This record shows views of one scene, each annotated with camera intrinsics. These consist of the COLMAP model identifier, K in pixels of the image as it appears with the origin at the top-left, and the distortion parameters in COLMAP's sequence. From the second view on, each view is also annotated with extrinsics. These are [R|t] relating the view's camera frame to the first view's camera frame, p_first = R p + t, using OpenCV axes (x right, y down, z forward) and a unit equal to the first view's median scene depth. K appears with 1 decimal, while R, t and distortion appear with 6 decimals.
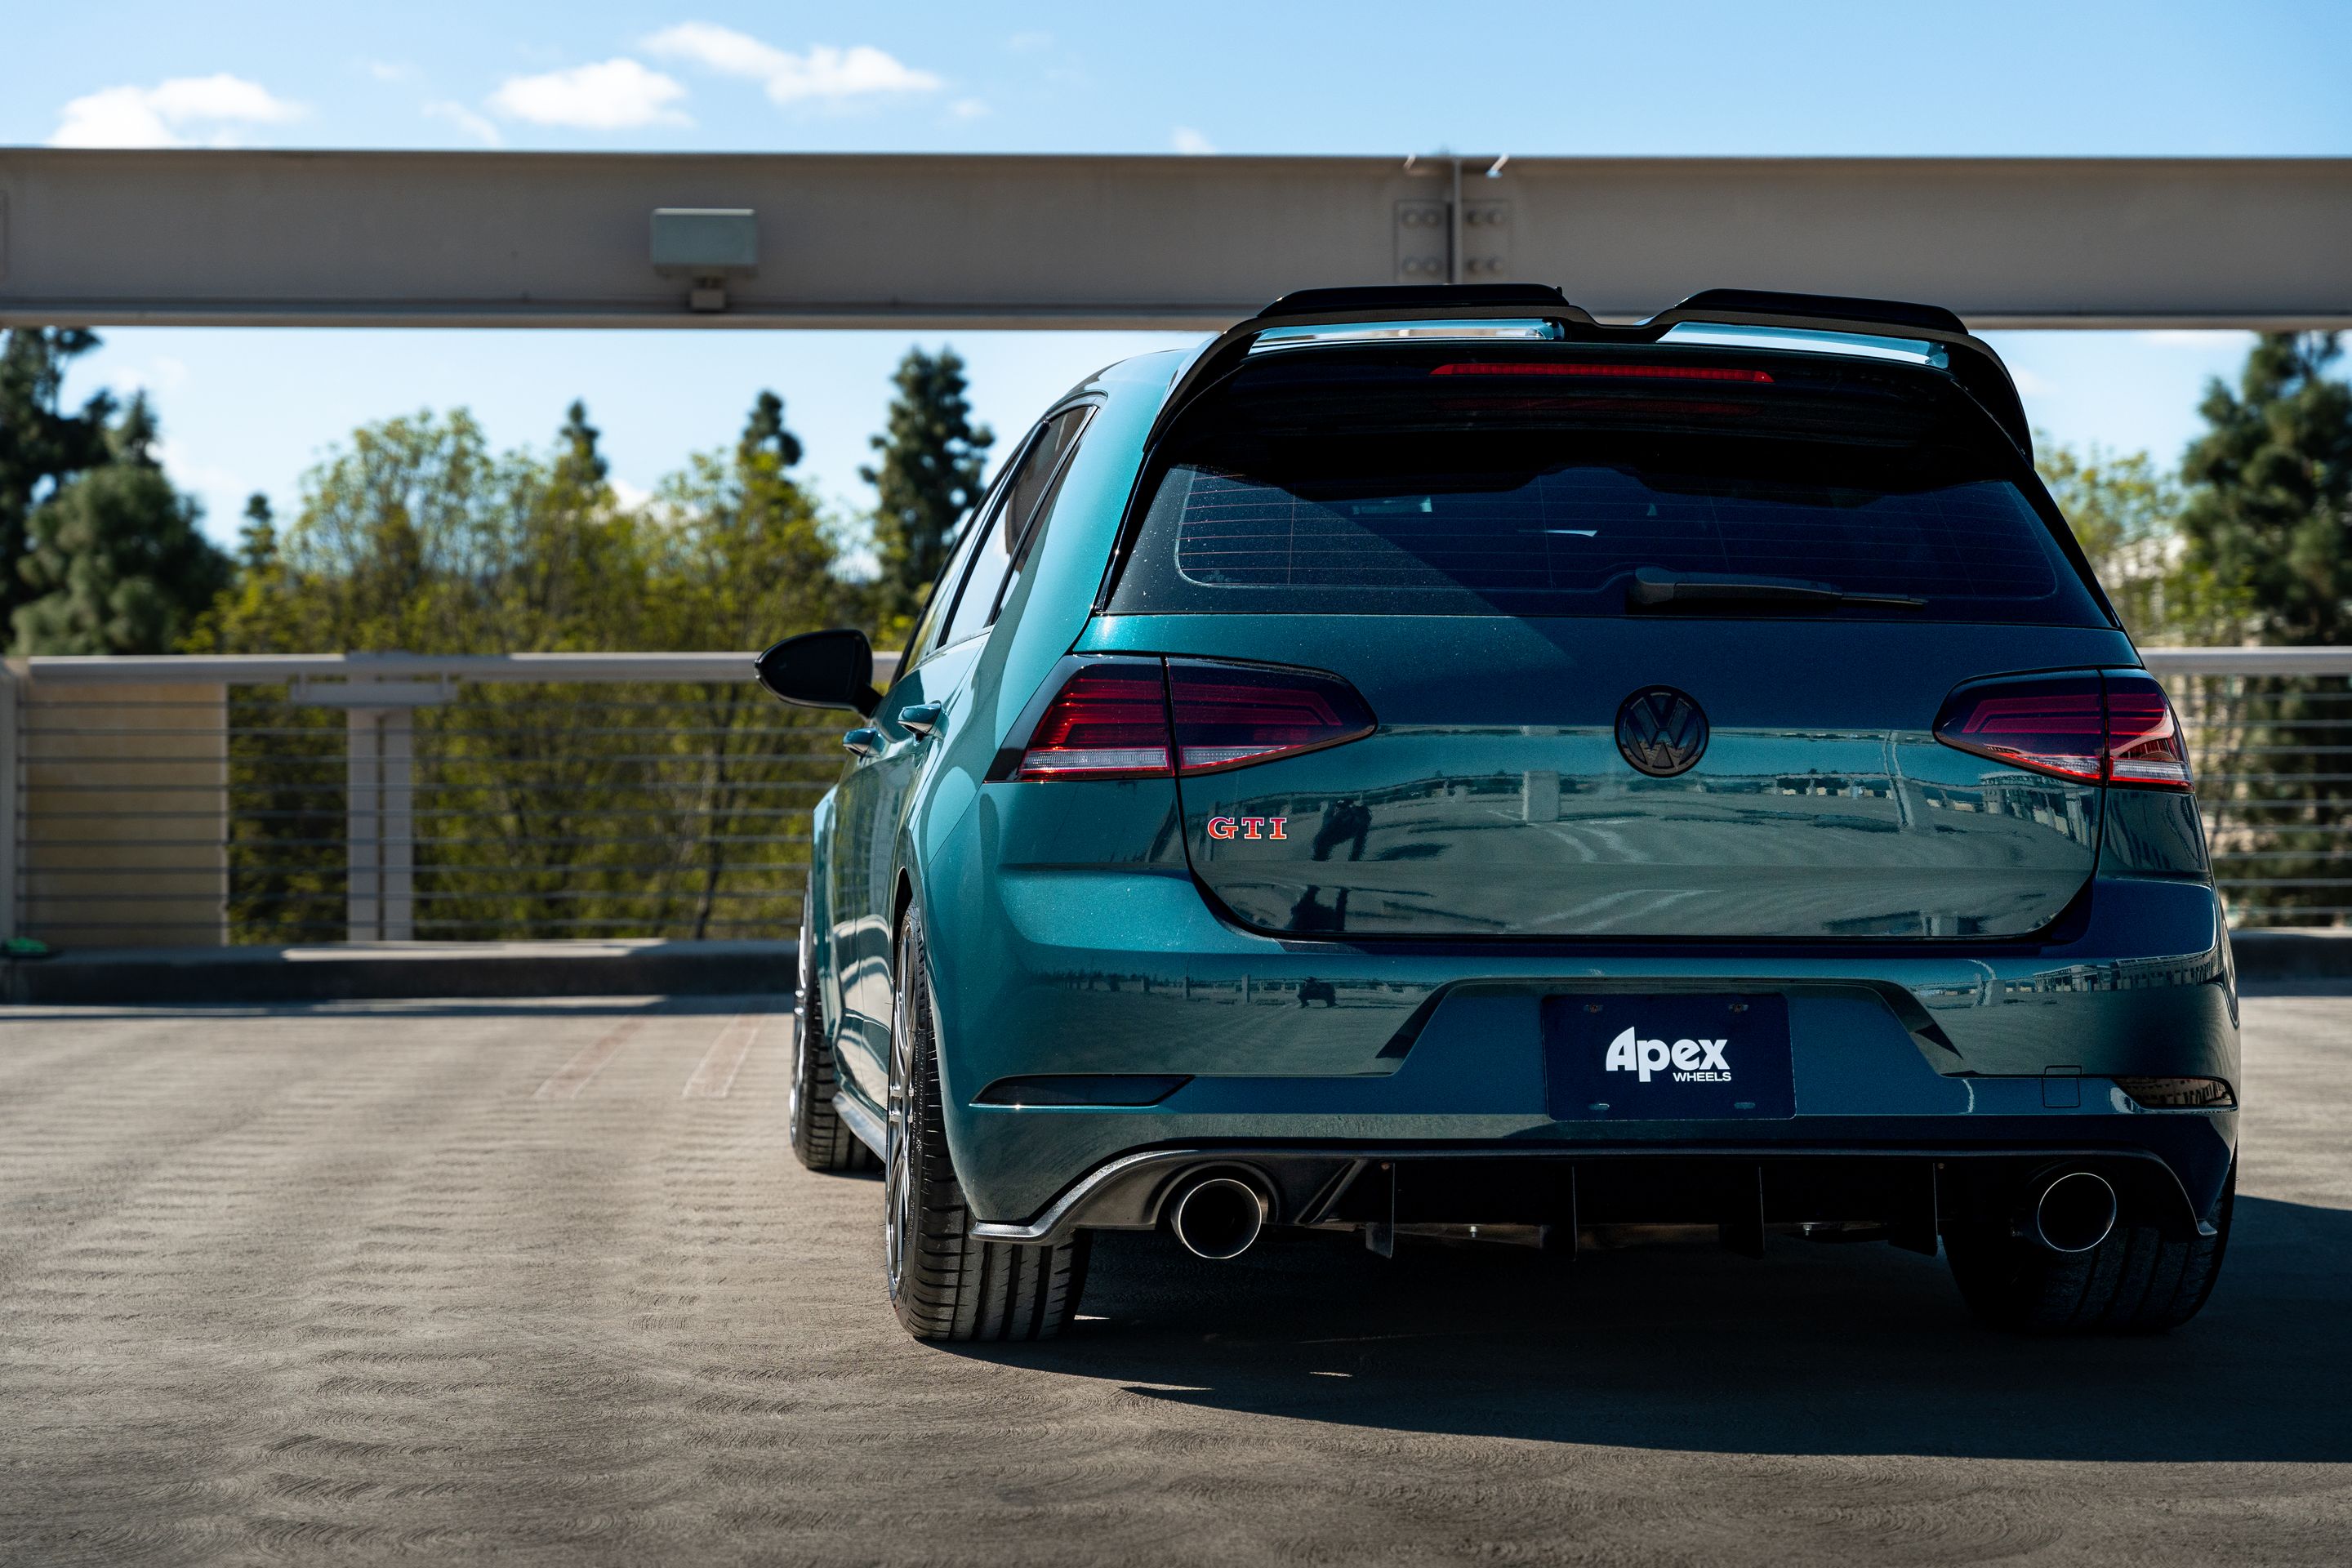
lens RADIAL K [[4414.3, 0, 1166.3], [0, 4414.3, 776.0], [0, 0, 1]] dist [0.081476, 0.000000]
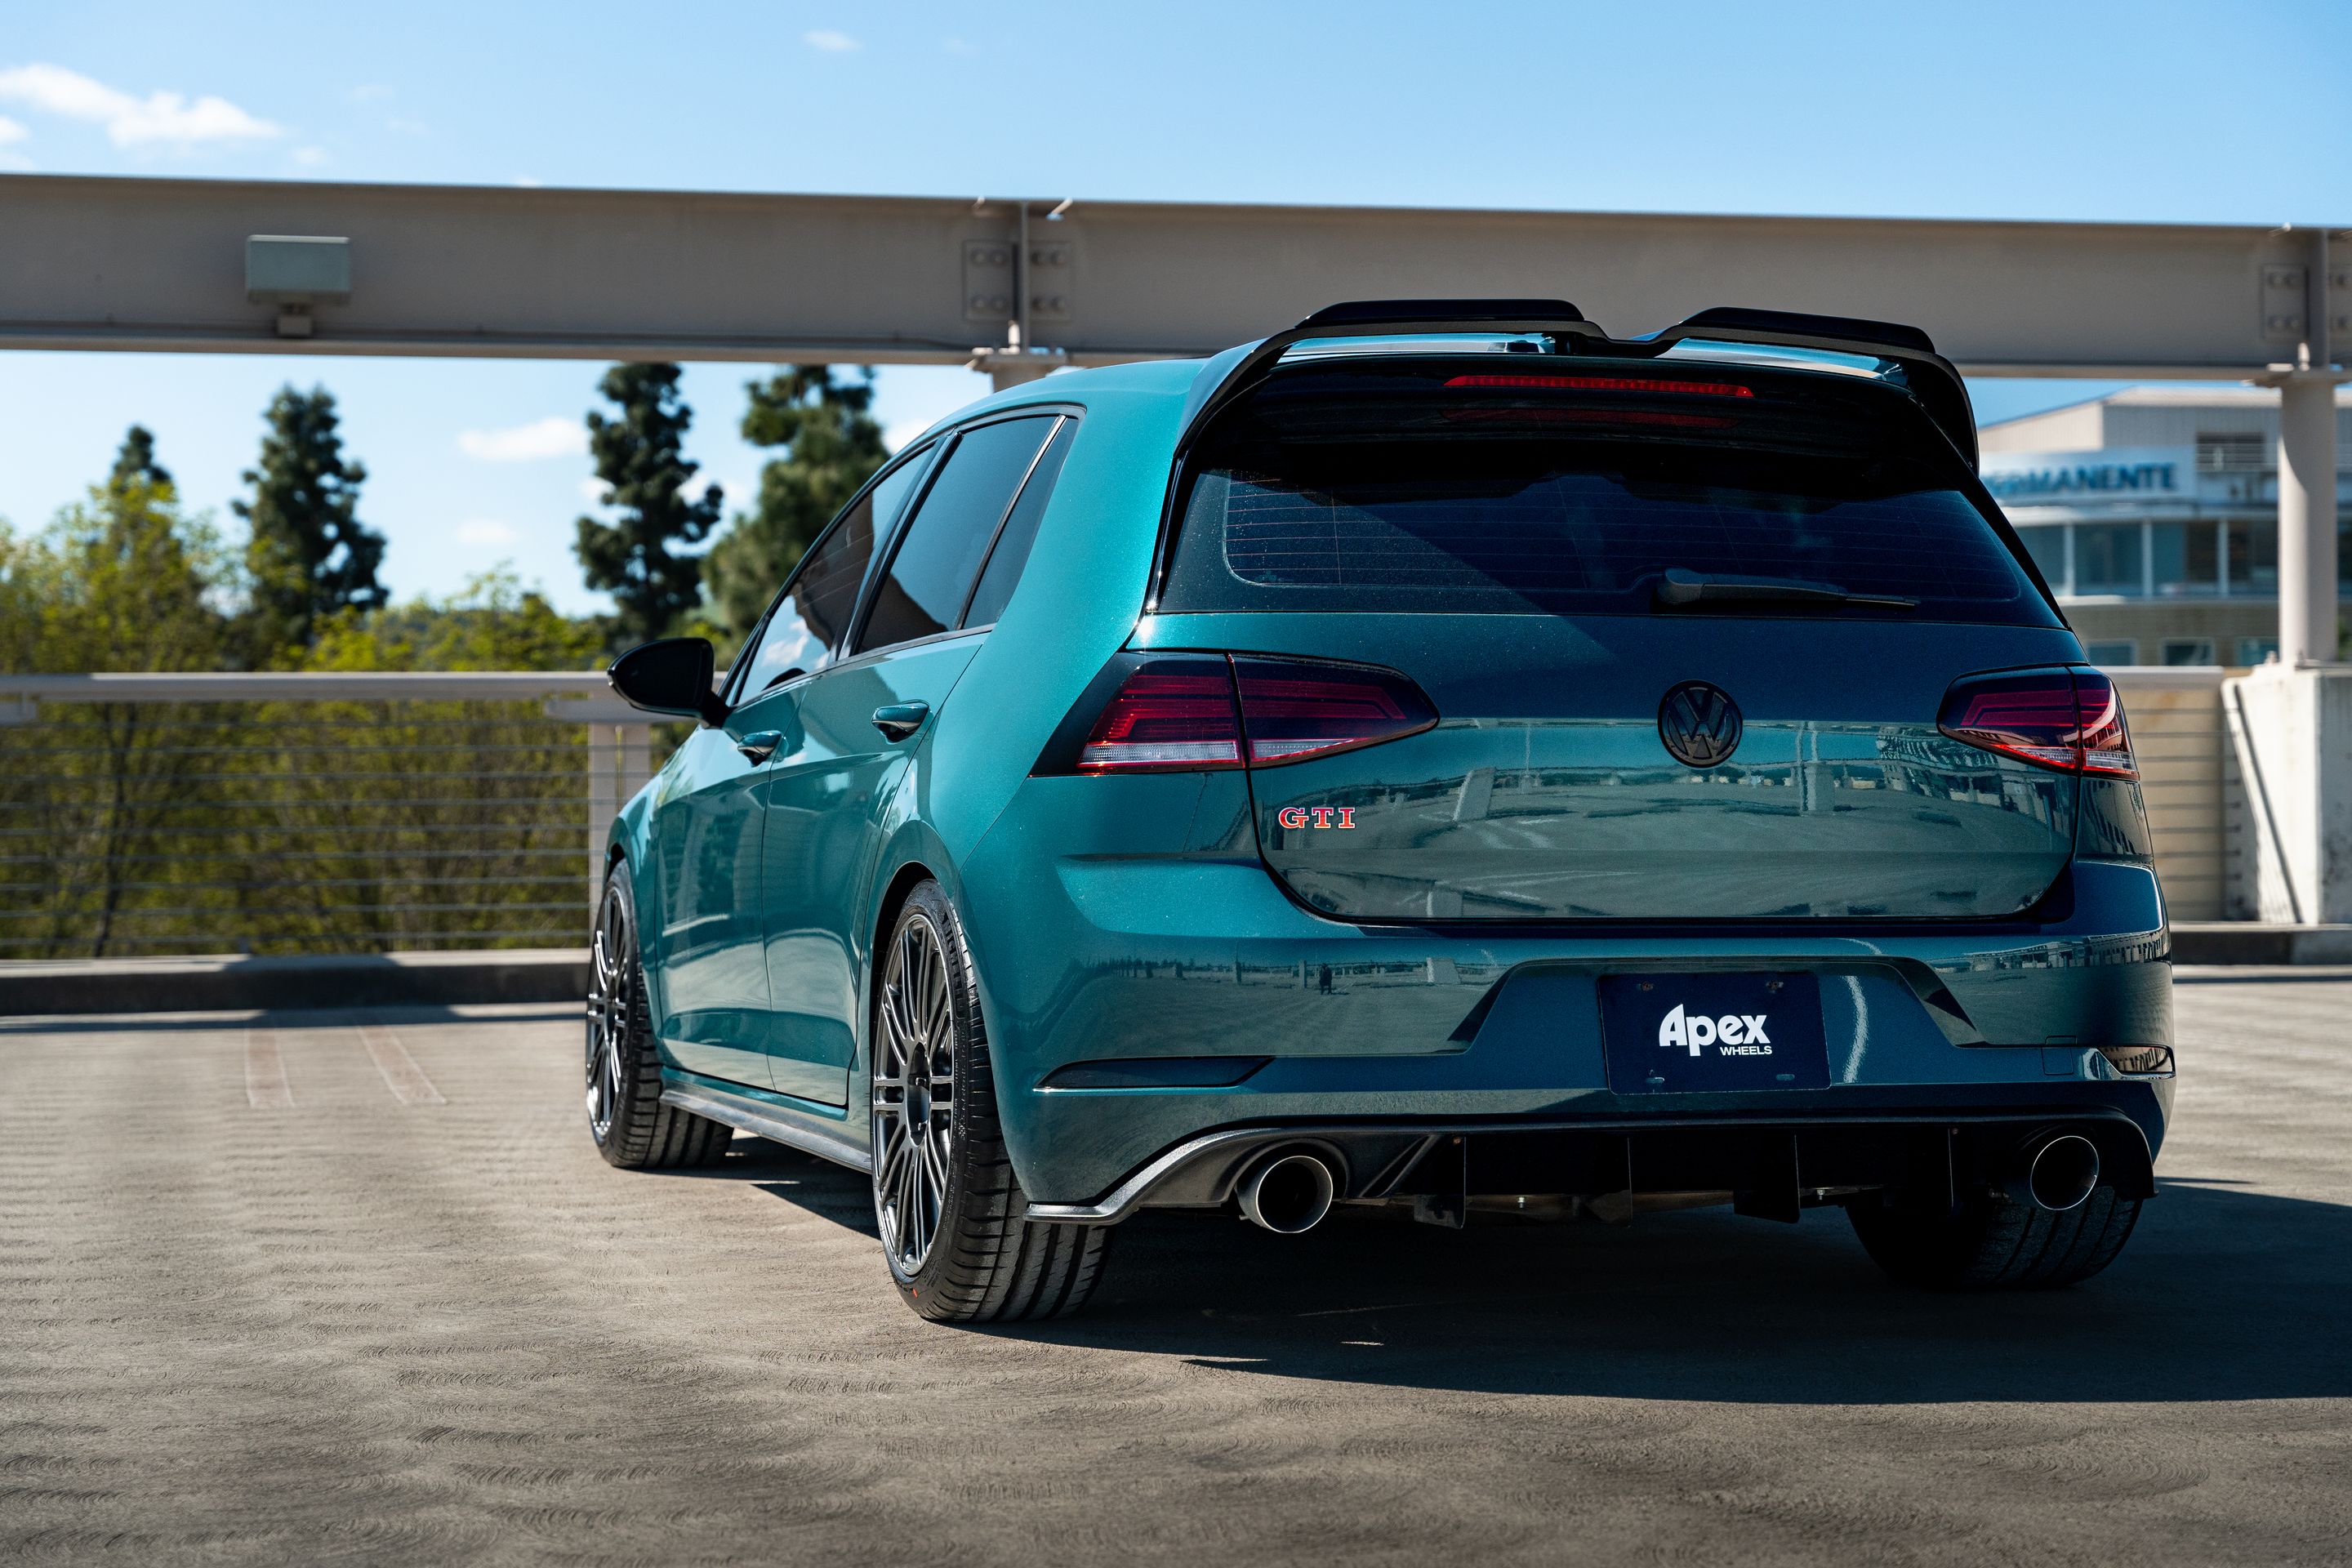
lens RADIAL K [[4199.0, 0, 1192.1], [0, 4199.0, 769.5], [0, 0, 1]] dist [0.069478, 0.000000]
pose [[0.987048, -0.004041, 0.160376, -0.152893], [0.005234, 0.999962, -0.007014, 0.006549], [-0.160341, 0.007762, 0.987031, 0.026375]]
